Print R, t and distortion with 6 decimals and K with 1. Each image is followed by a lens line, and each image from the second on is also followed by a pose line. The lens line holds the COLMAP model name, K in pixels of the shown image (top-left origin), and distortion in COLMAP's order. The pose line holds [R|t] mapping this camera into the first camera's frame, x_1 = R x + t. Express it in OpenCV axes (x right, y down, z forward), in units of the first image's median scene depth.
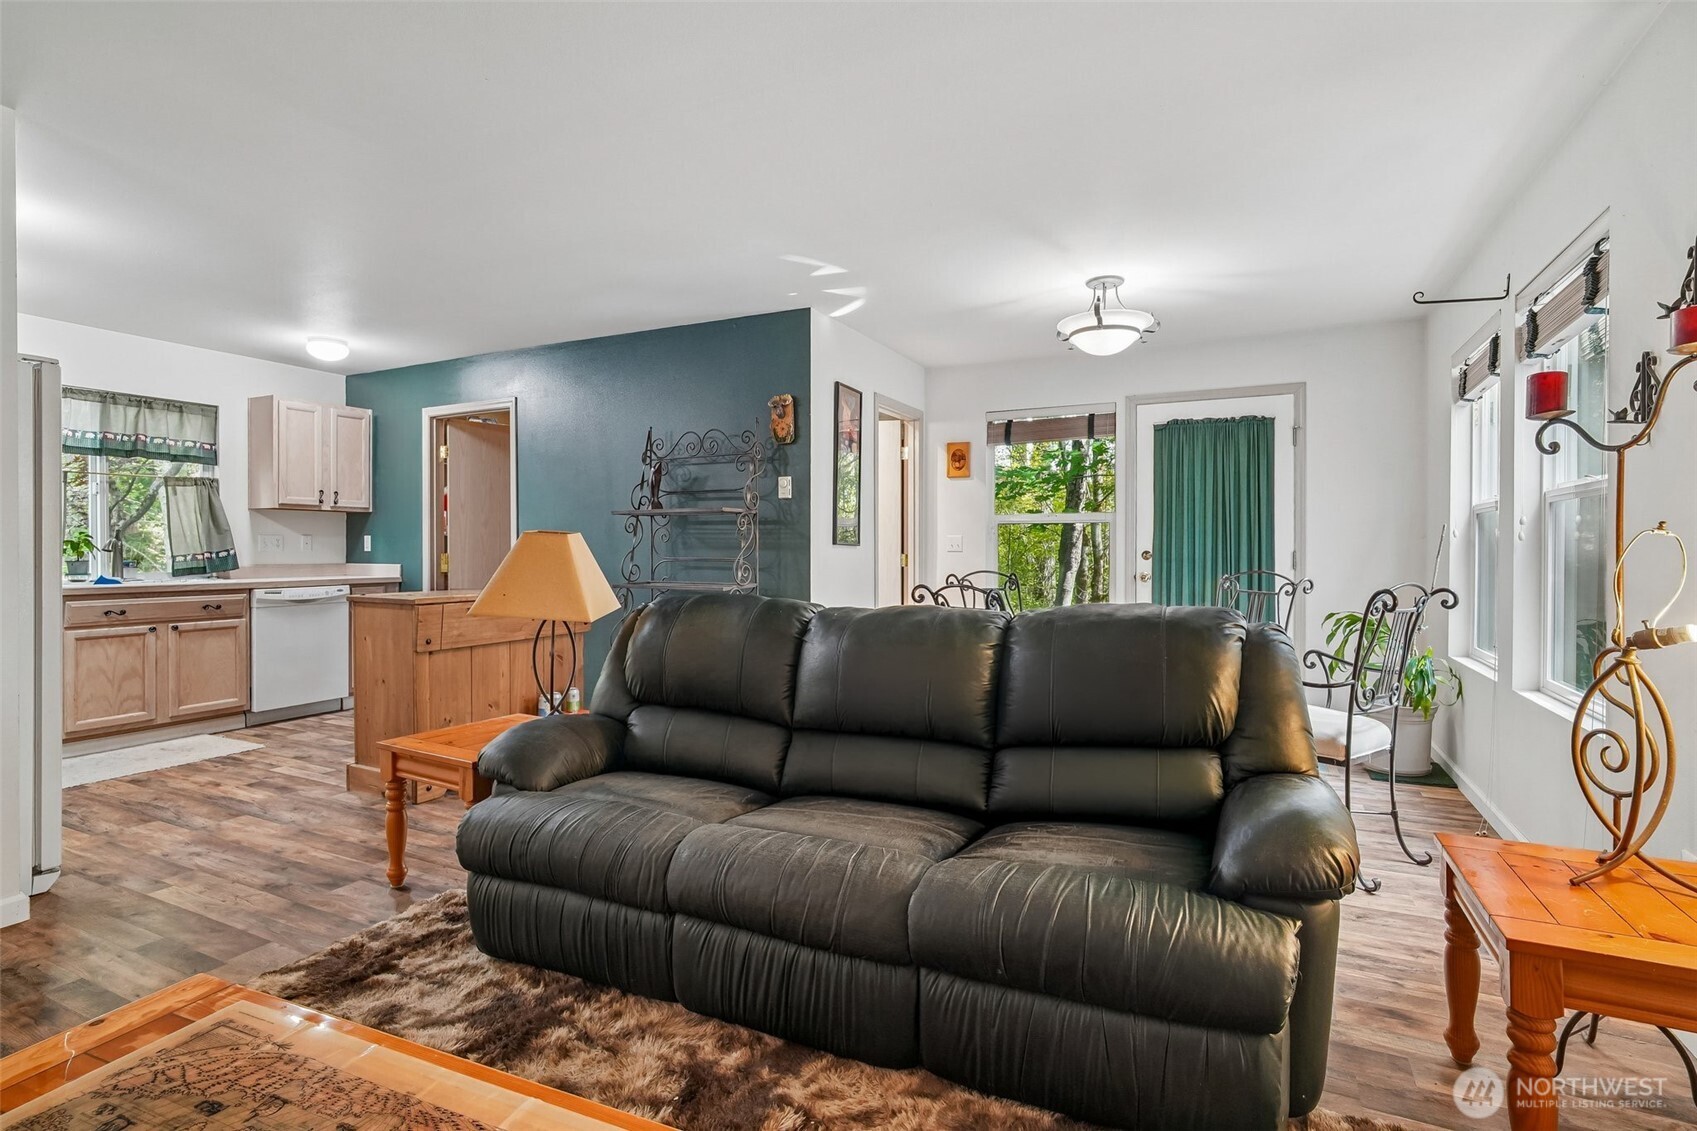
lens RADIAL K [[806.6, 0, 842.1], [0, 806.6, 556.8], [0, 0, 1]] dist [-0.011735, 0.007606]
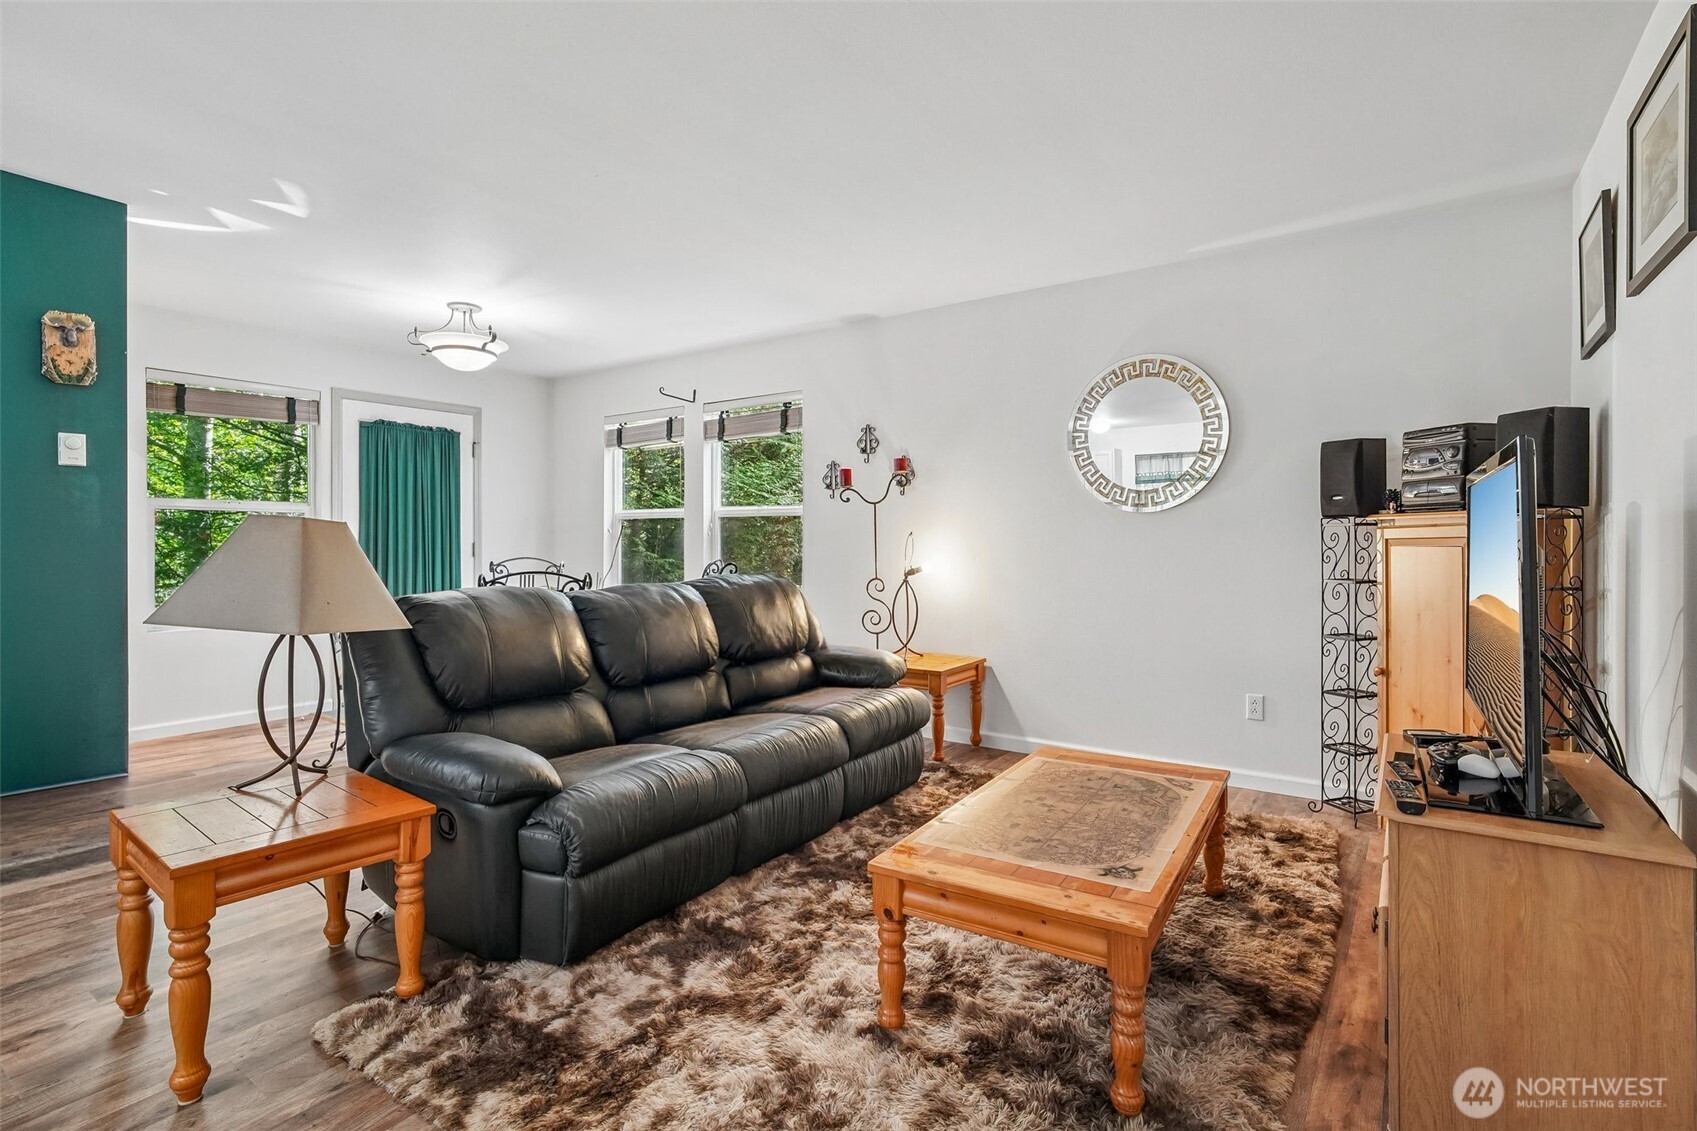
lens RADIAL K [[806.6, 0, 858.8], [0, 806.6, 555.2], [0, 0, 1]] dist [-0.011735, 0.007606]
pose [[0.143874, -0.016835, 0.989453, -0.576113], [0.007953, 0.999843, 0.015855, -0.002166], [-0.989564, 0.005588, 0.143985, 0.225646]]
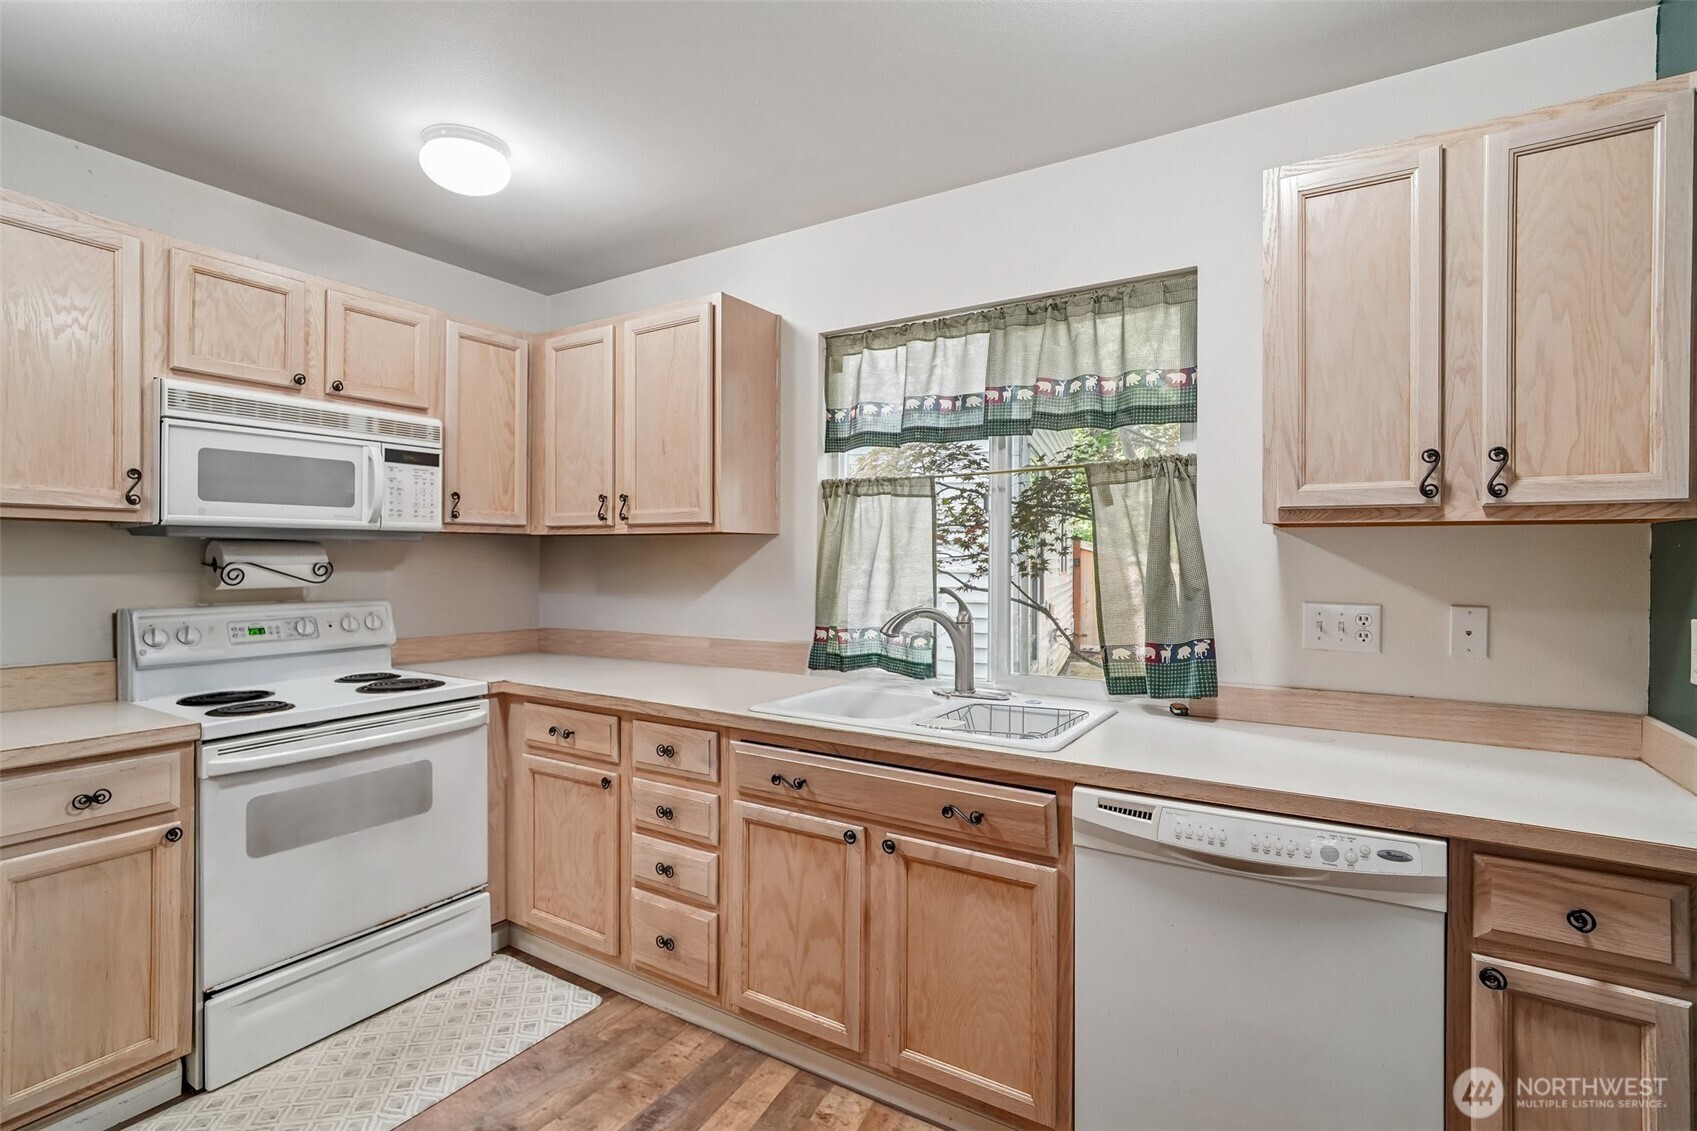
lens RADIAL K [[806.6, 0, 843.6], [0, 806.6, 555.3], [0, 0, 1]] dist [-0.011735, 0.007606]
pose [[-0.103433, -0.004930, -0.994624, -0.408931], [-0.017408, 0.999844, -0.003145, -0.048745], [0.994484, 0.016989, -0.103503, 0.951334]]
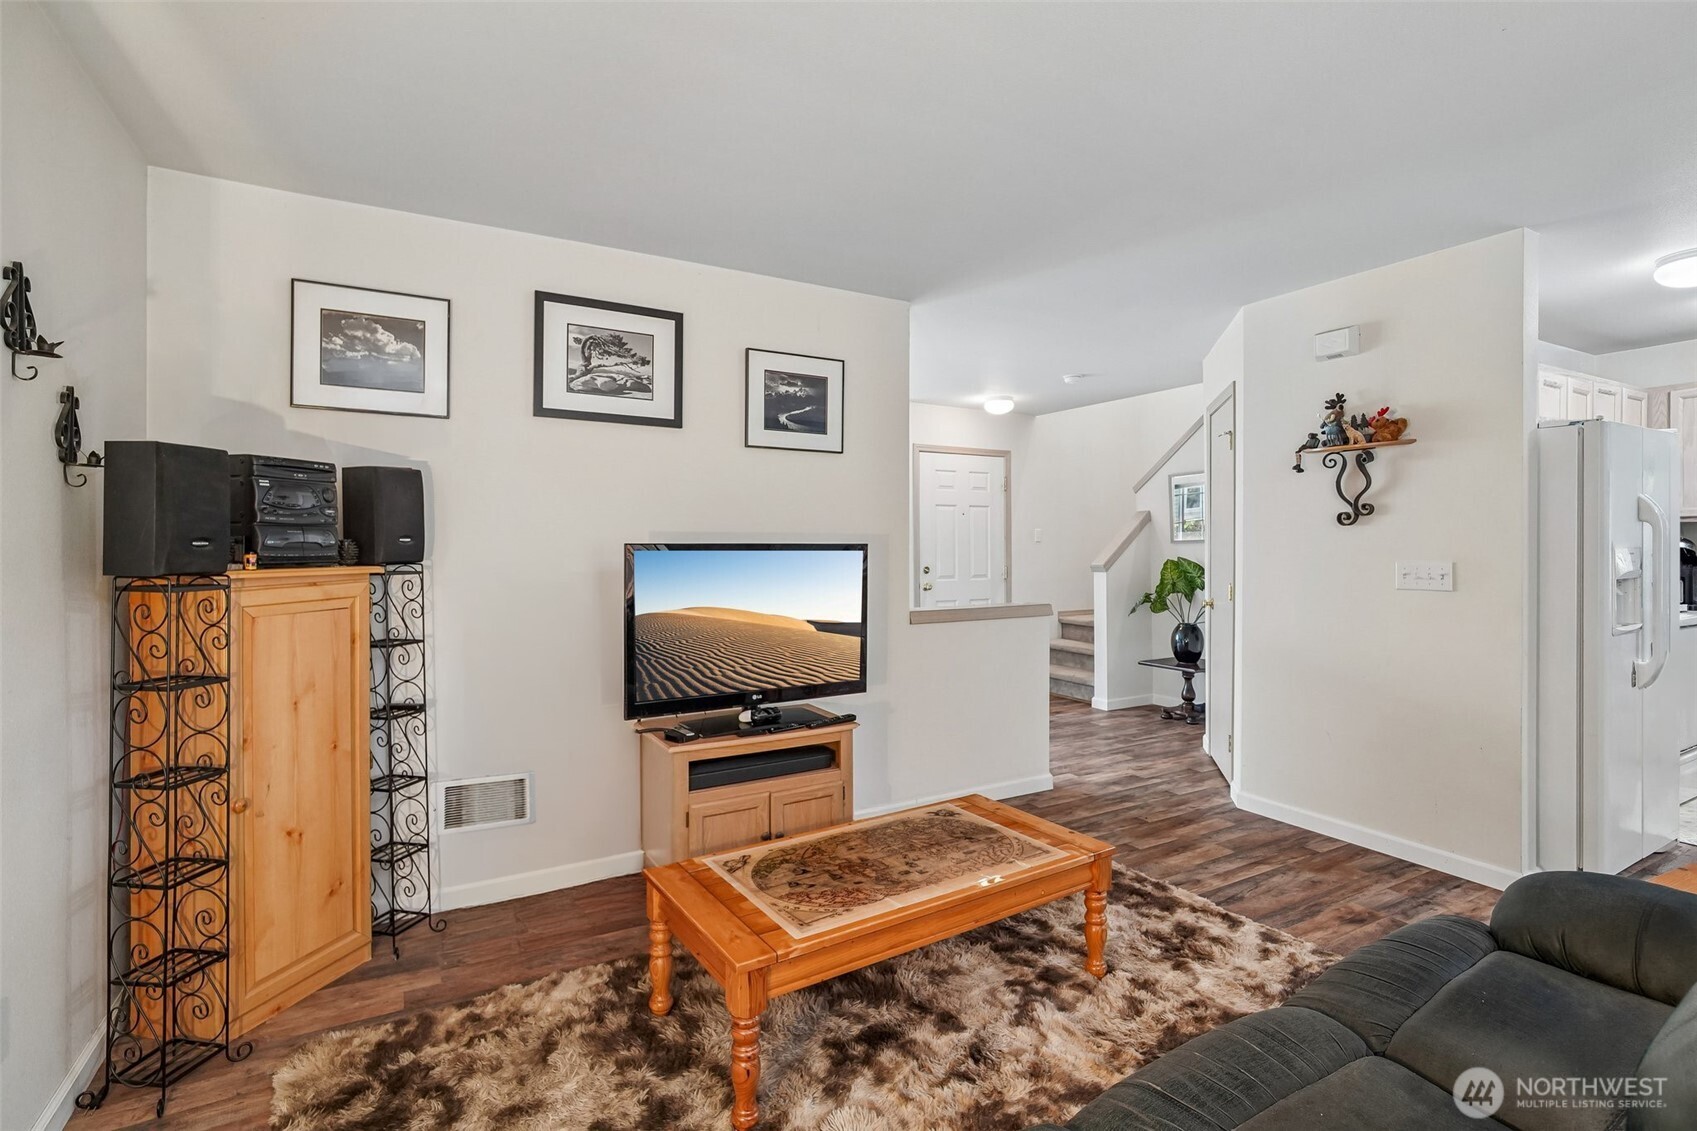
lens RADIAL K [[806.6, 0, 859.2], [0, 806.6, 544.9], [0, 0, 1]] dist [-0.011735, 0.007606]
pose [[-0.550812, 0.001077, -0.834629, 0.259774], [-0.003775, 0.999986, 0.003782, -0.036550], [0.834621, 0.005234, -0.550800, 0.408853]]
